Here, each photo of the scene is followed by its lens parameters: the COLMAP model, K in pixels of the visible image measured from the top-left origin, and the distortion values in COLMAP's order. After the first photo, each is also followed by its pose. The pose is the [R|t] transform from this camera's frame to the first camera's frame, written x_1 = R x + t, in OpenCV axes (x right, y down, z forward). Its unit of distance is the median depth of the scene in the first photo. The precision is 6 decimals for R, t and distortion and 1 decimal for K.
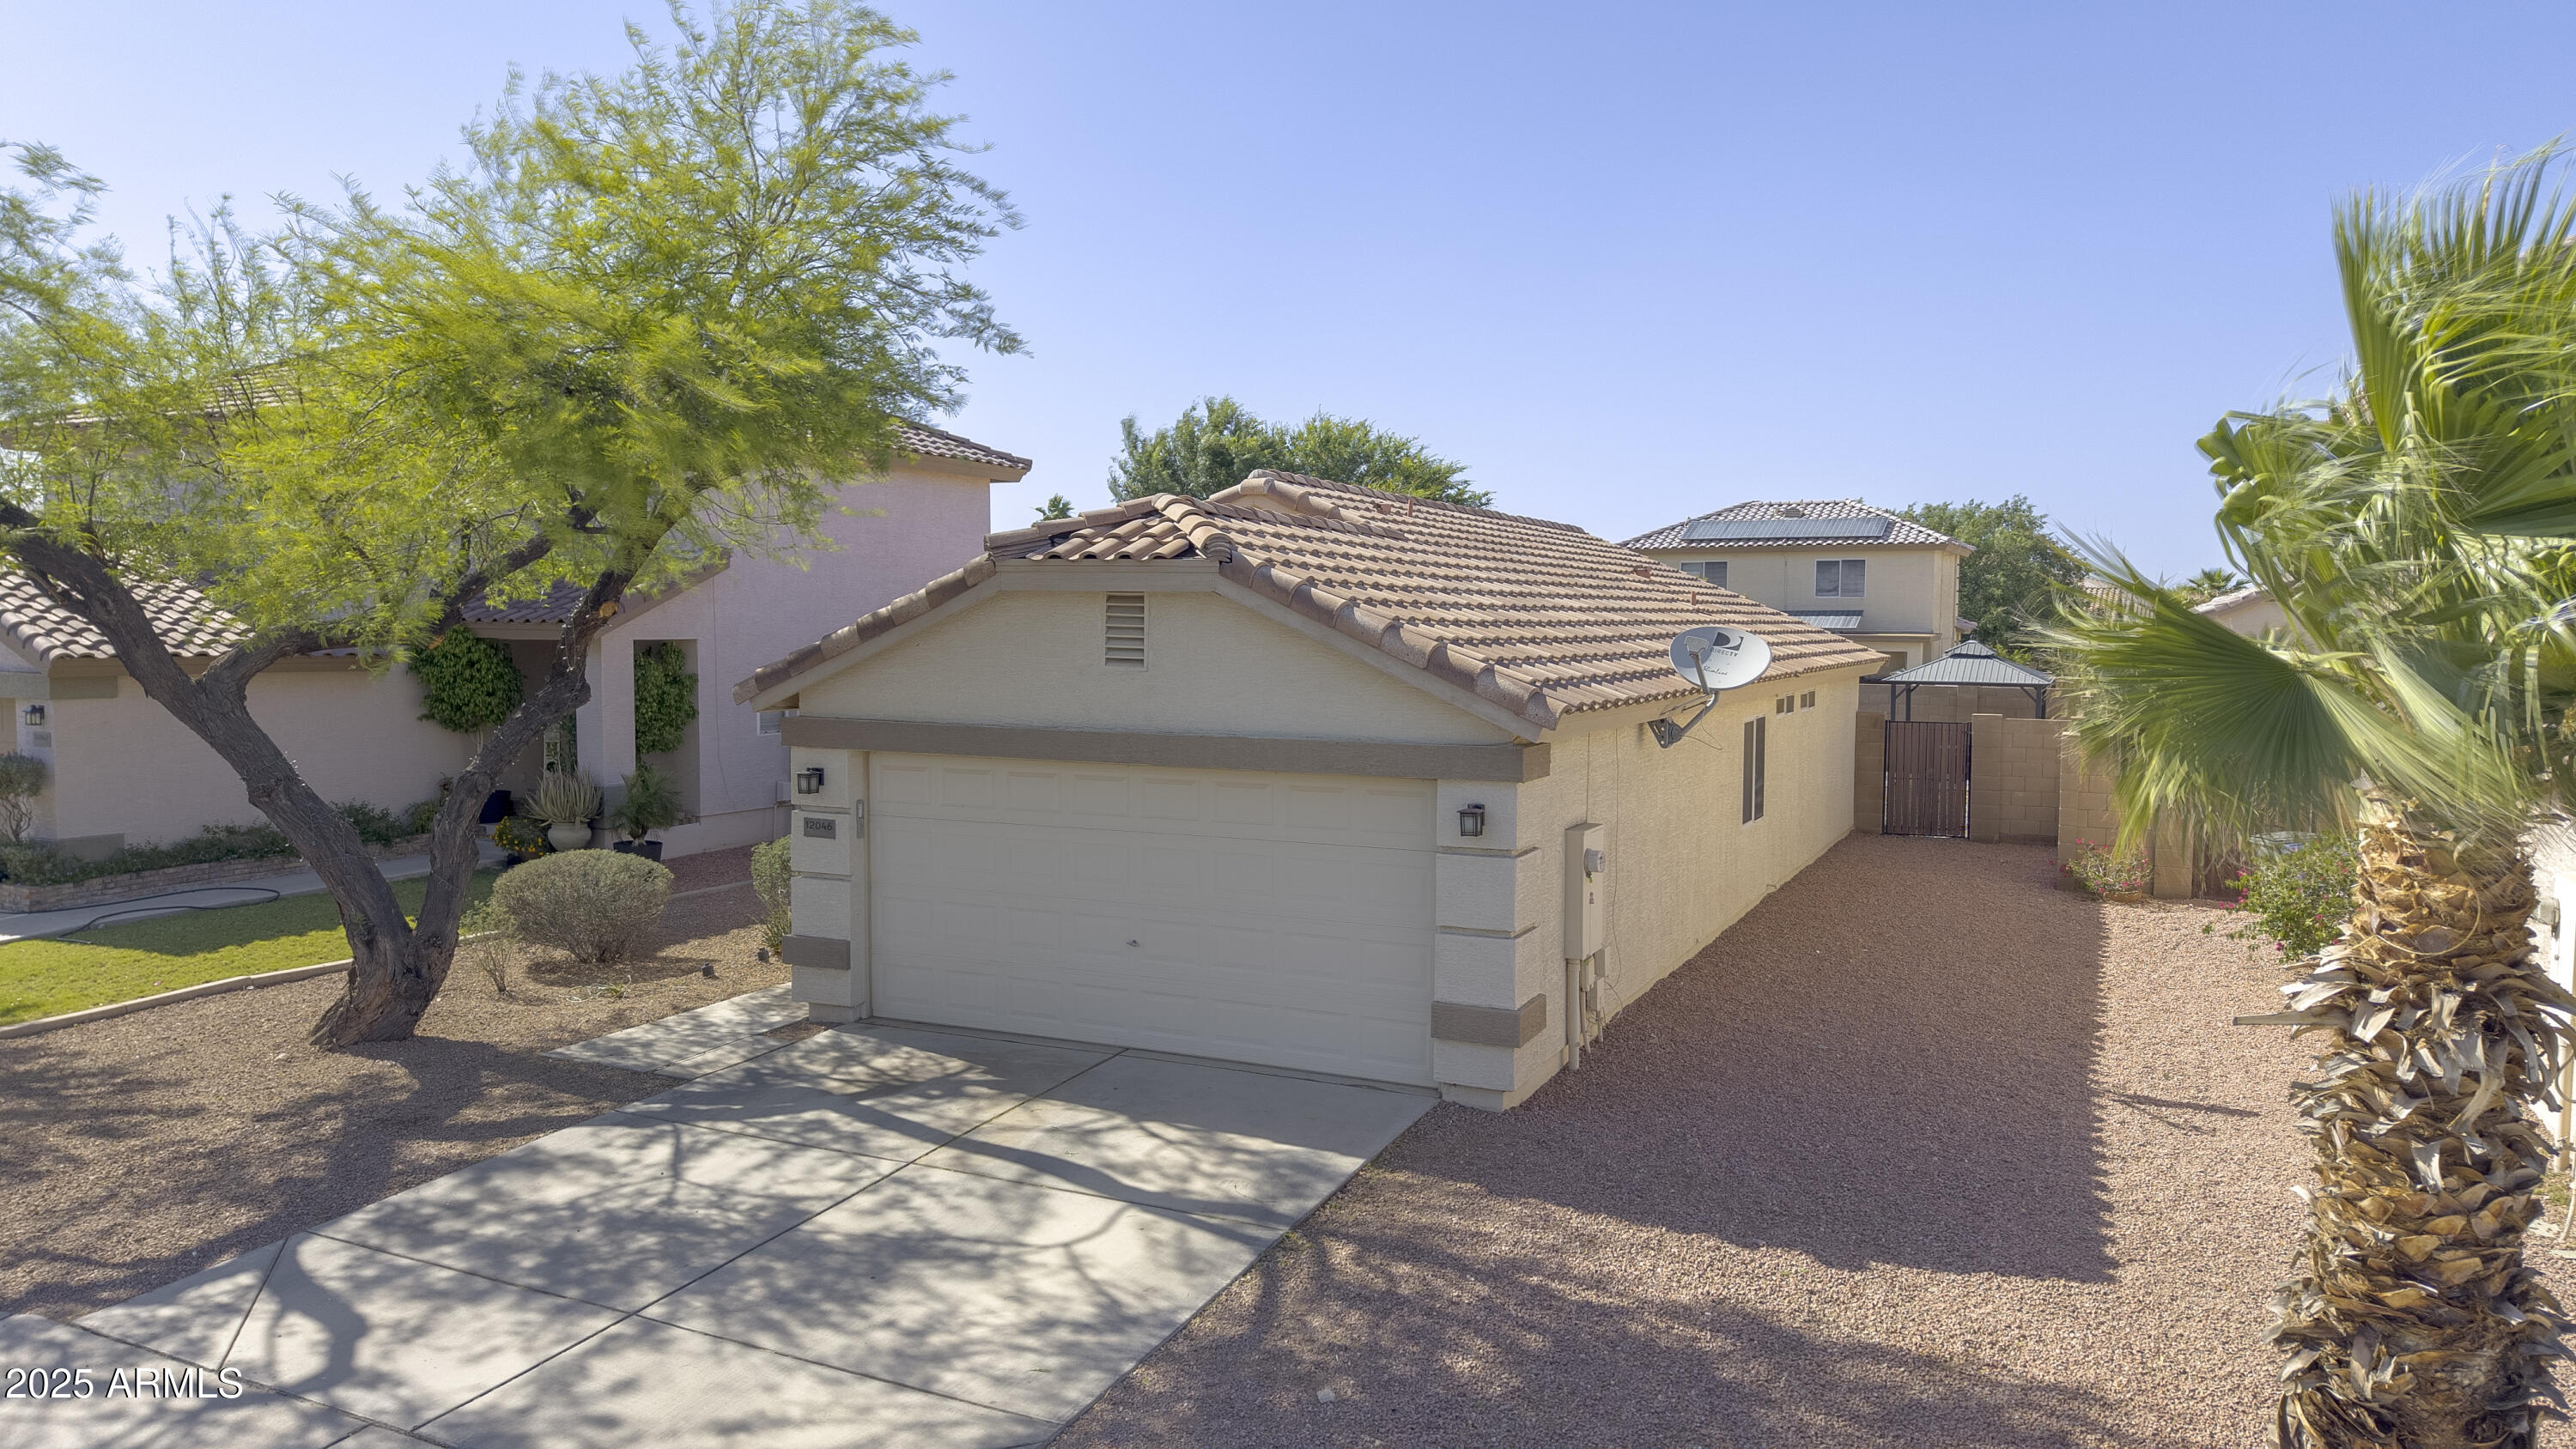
lens RADIAL K [[1772.7, 0, 1287.4], [0, 1772.7, 646.7], [0, 0, 1]] dist [0.010183, 0.001400]
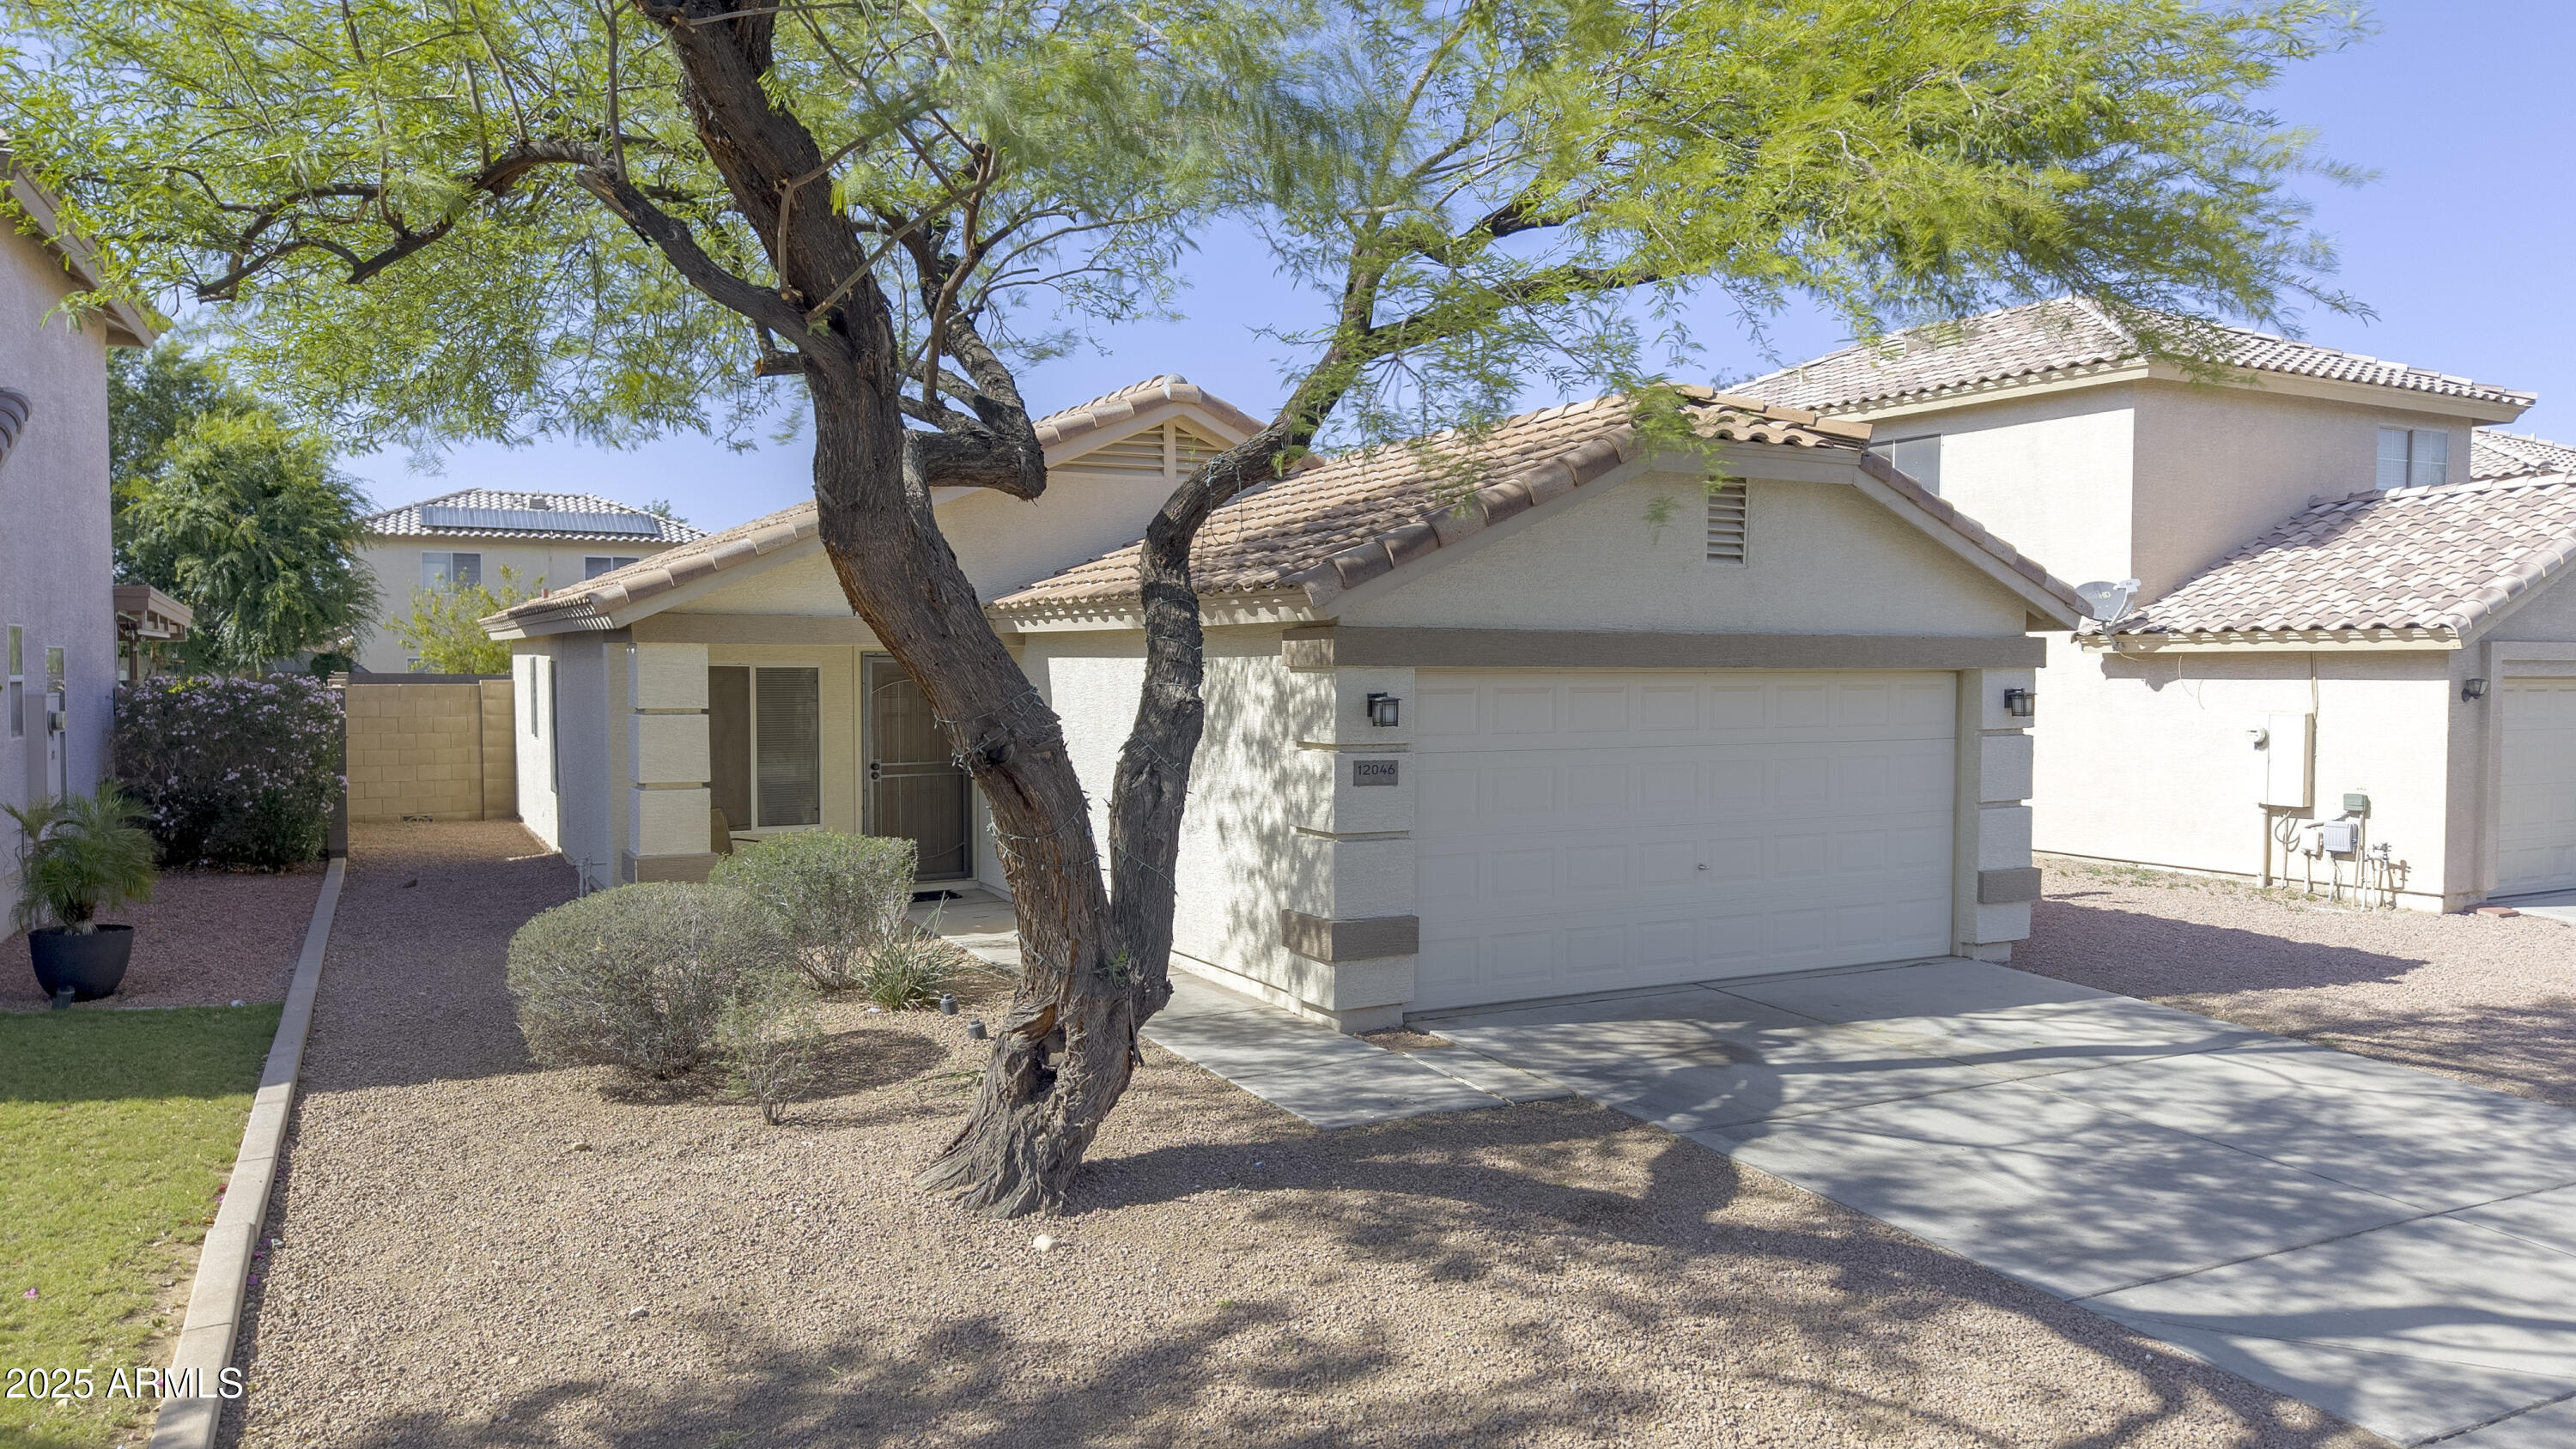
lens RADIAL K [[1760.5, 0, 1288.0], [0, 1760.5, 724.5], [0, 0, 1]] dist [0.001171, 0.001688]
pose [[0.579010, -0.033478, 0.814633, -1.206460], [0.014363, 0.999420, 0.030863, 0.078856], [-0.815194, -0.006169, 0.579156, 0.814765]]
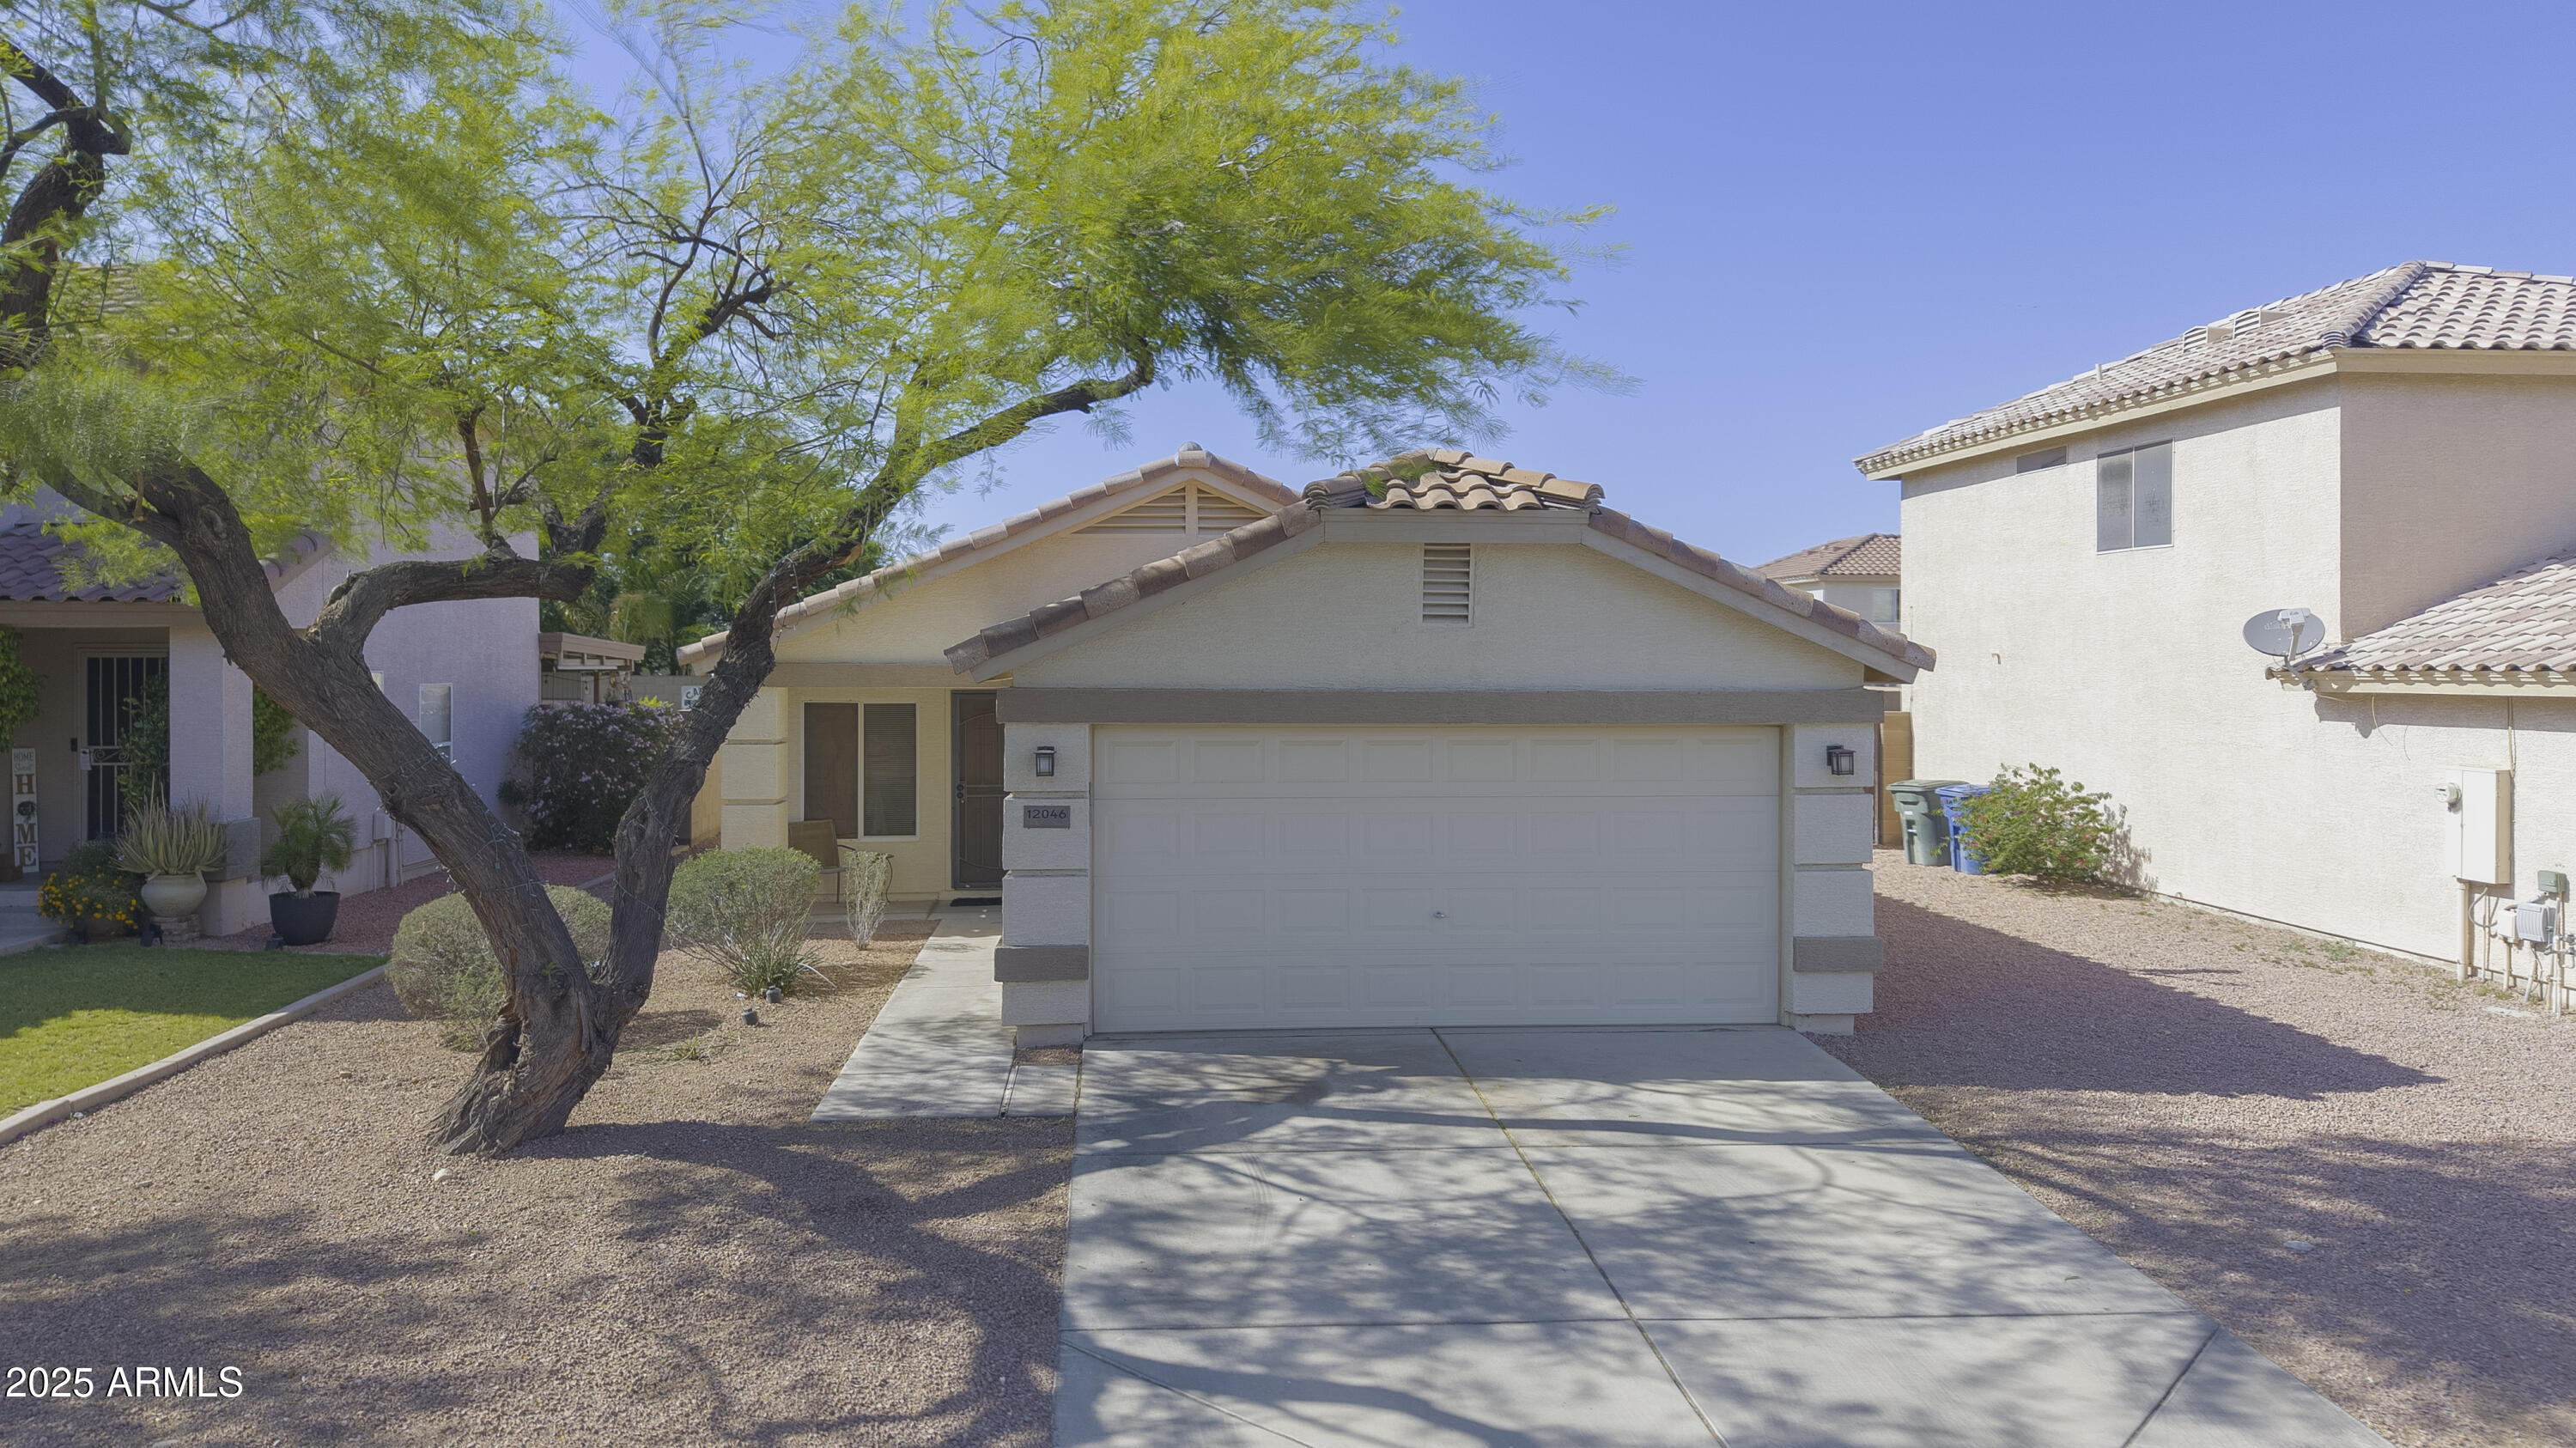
lens RADIAL K [[1773.1, 0, 1287.4], [0, 1773.1, 646.2], [0, 0, 1]] dist [0.010183, 0.001400]
pose [[0.857448, -0.001774, 0.514568, -0.816041], [0.012291, 0.999779, -0.017034, 0.048506], [-0.514424, 0.020931, 0.857280, 0.281050]]
